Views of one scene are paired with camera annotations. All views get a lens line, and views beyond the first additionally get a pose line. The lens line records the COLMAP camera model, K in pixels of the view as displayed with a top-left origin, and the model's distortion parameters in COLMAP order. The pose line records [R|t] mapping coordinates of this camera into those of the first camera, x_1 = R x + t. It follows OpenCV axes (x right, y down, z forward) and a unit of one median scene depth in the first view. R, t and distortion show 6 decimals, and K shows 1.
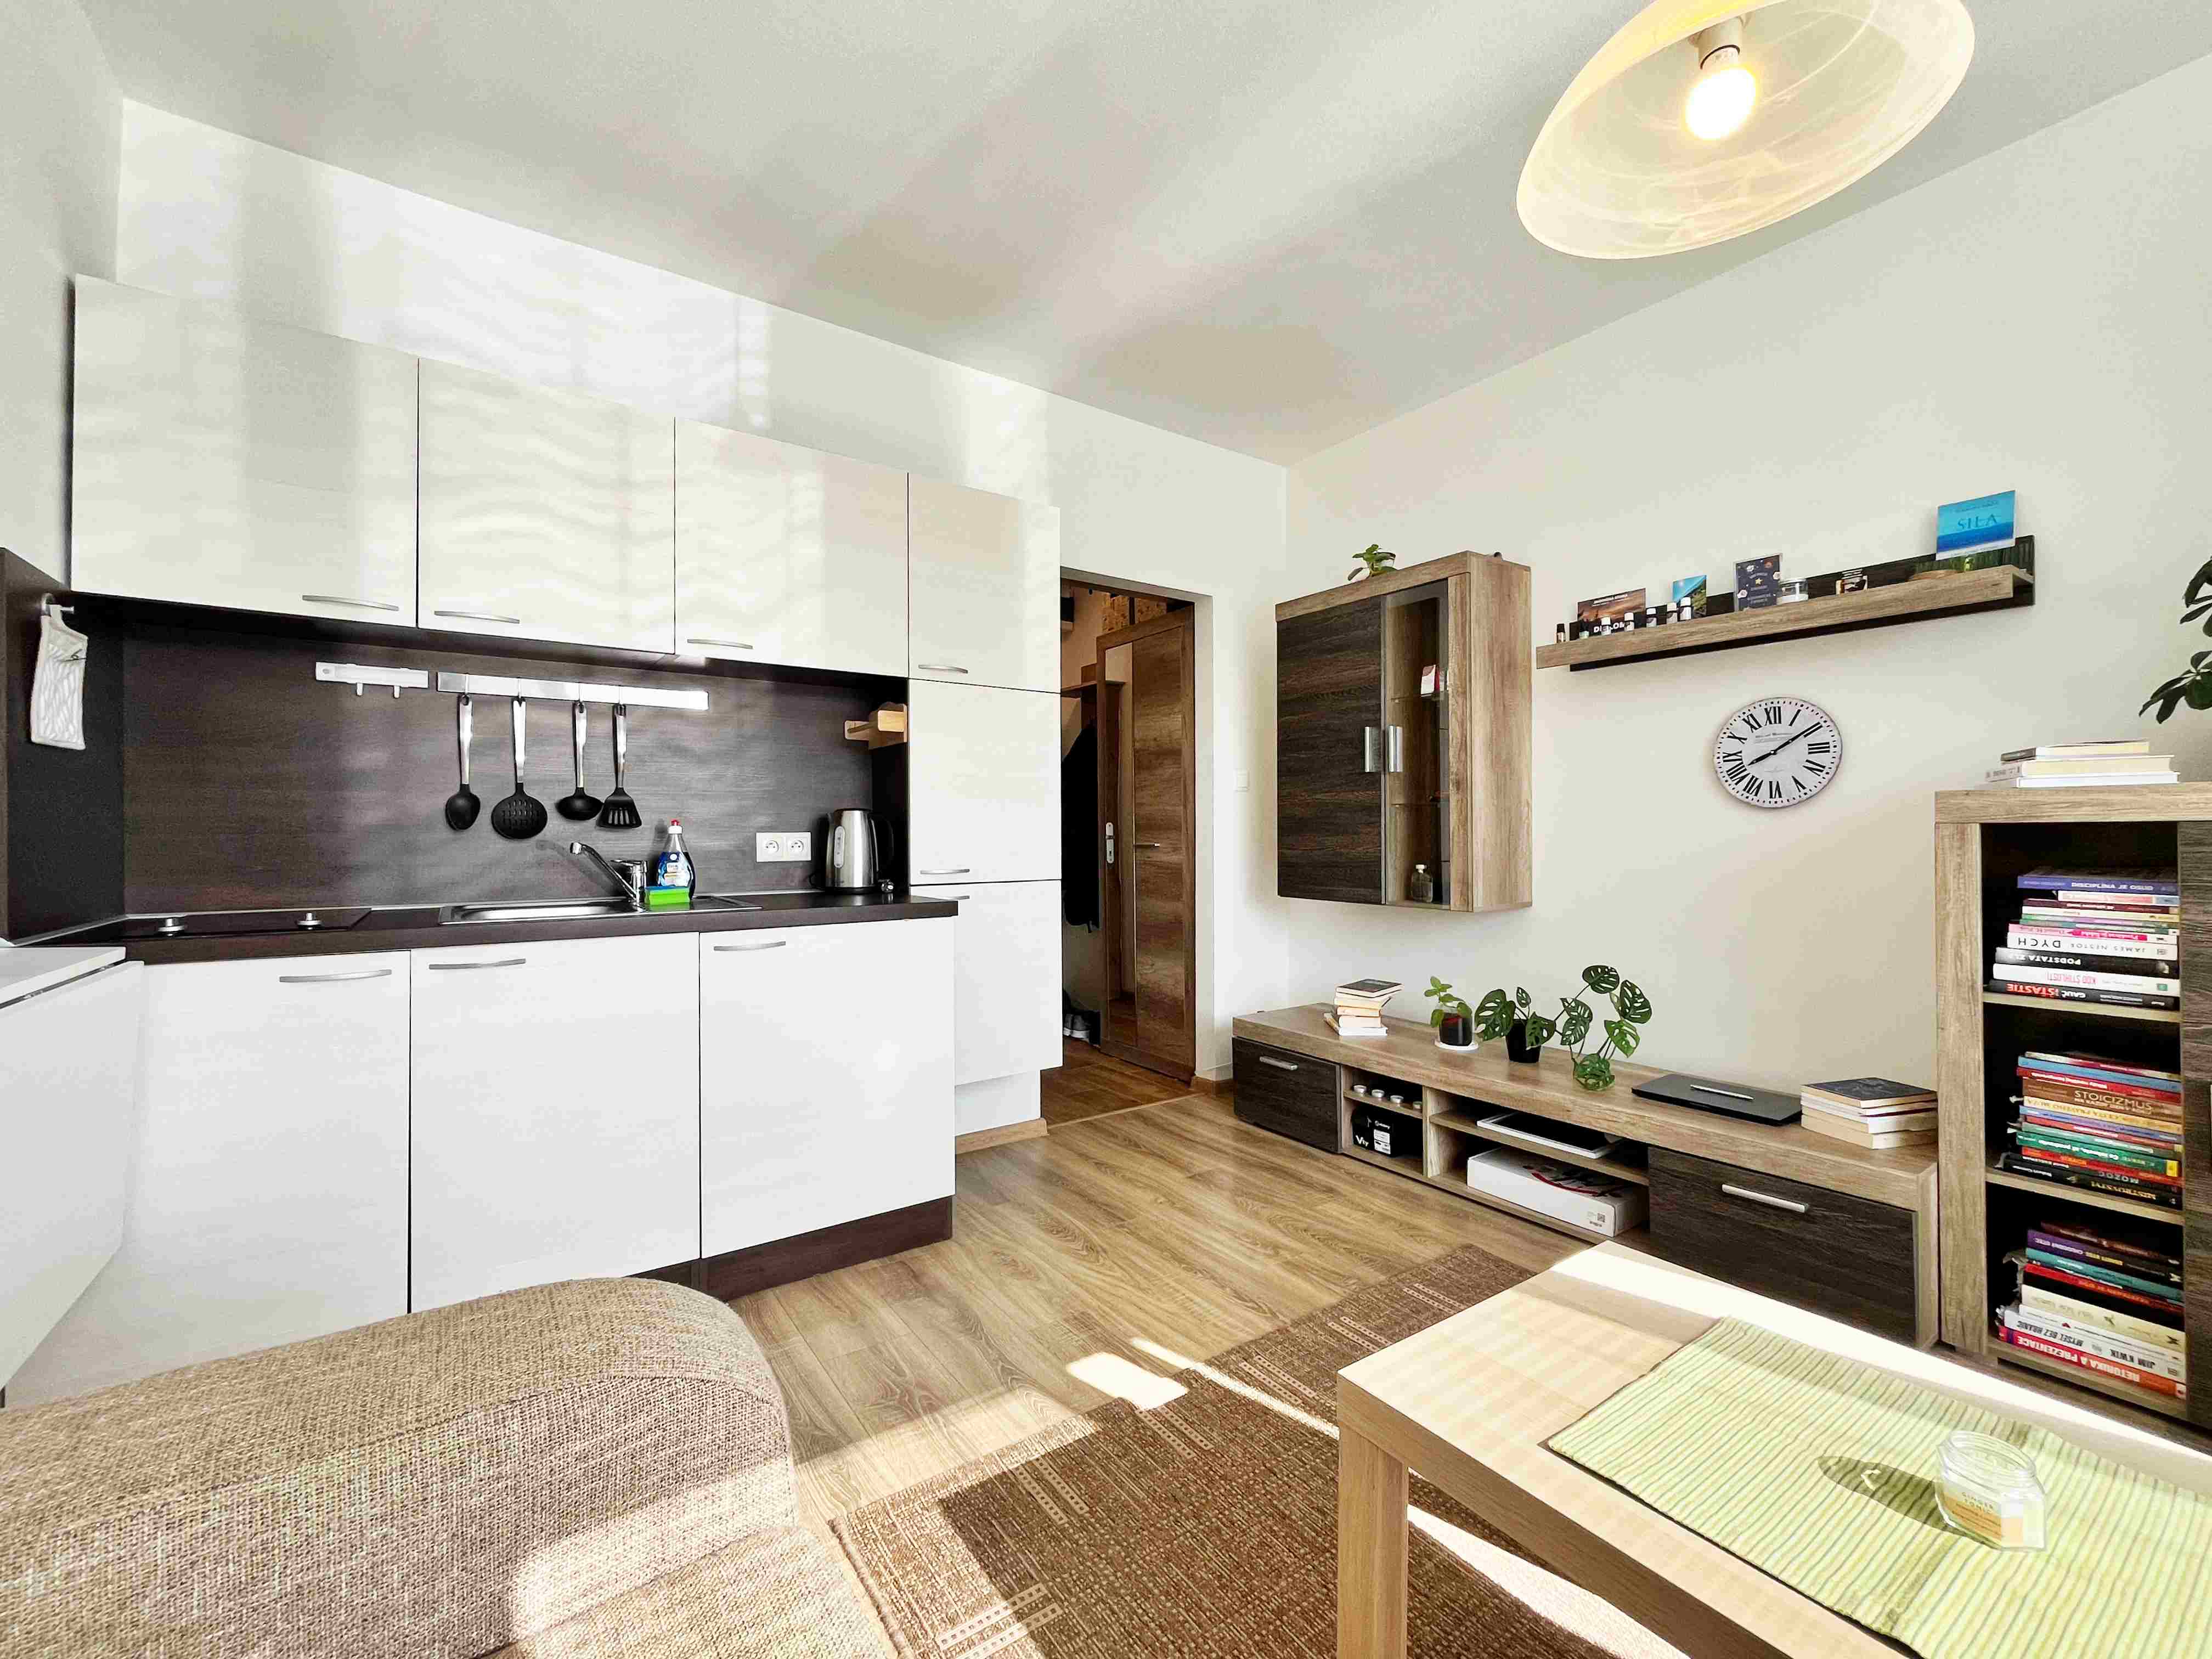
lens RADIAL K [[920.7, 0, 1103.5], [0, 920.7, 829.5], [0, 0, 1]] dist [-0.003329, -0.000040]
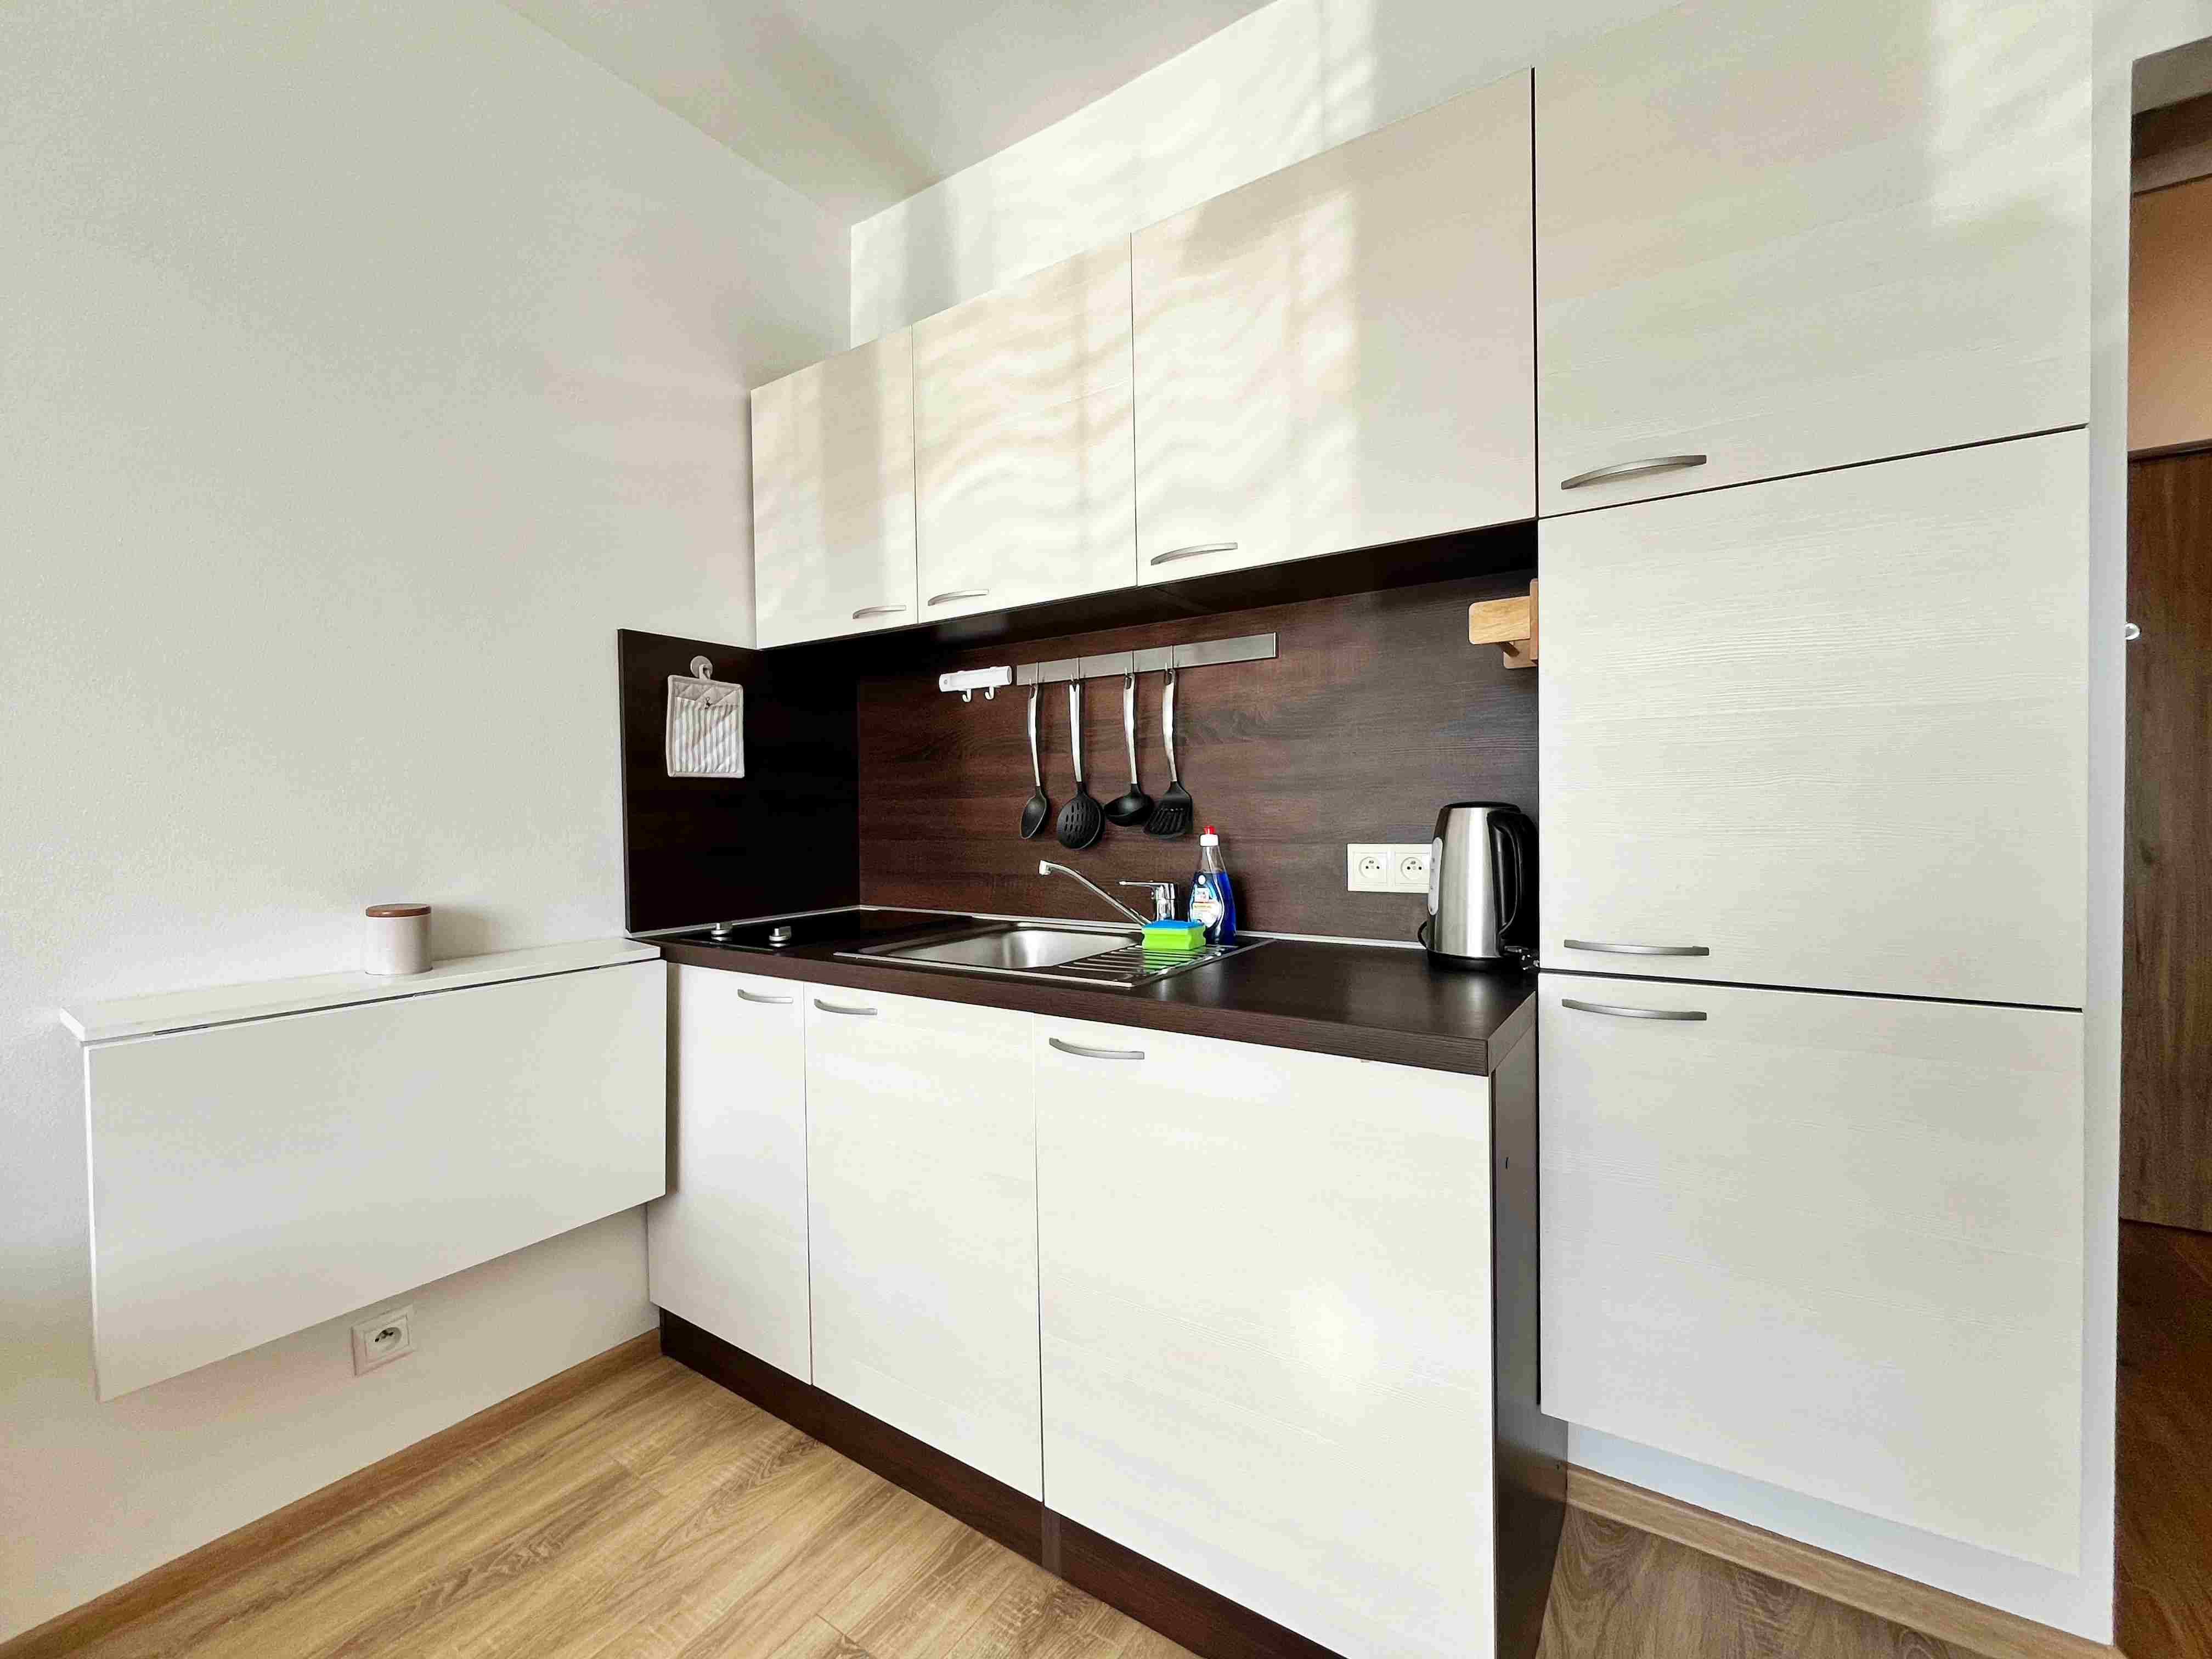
lens RADIAL K [[920.7, 0, 1103.5], [0, 920.7, 829.5], [0, 0, 1]] dist [-0.003329, -0.000040]
pose [[0.362580, 0.019391, -0.931751, 0.146985], [0.018099, 0.999448, 0.027843, -0.027722], [0.931777, -0.026959, 0.362029, 0.658696]]
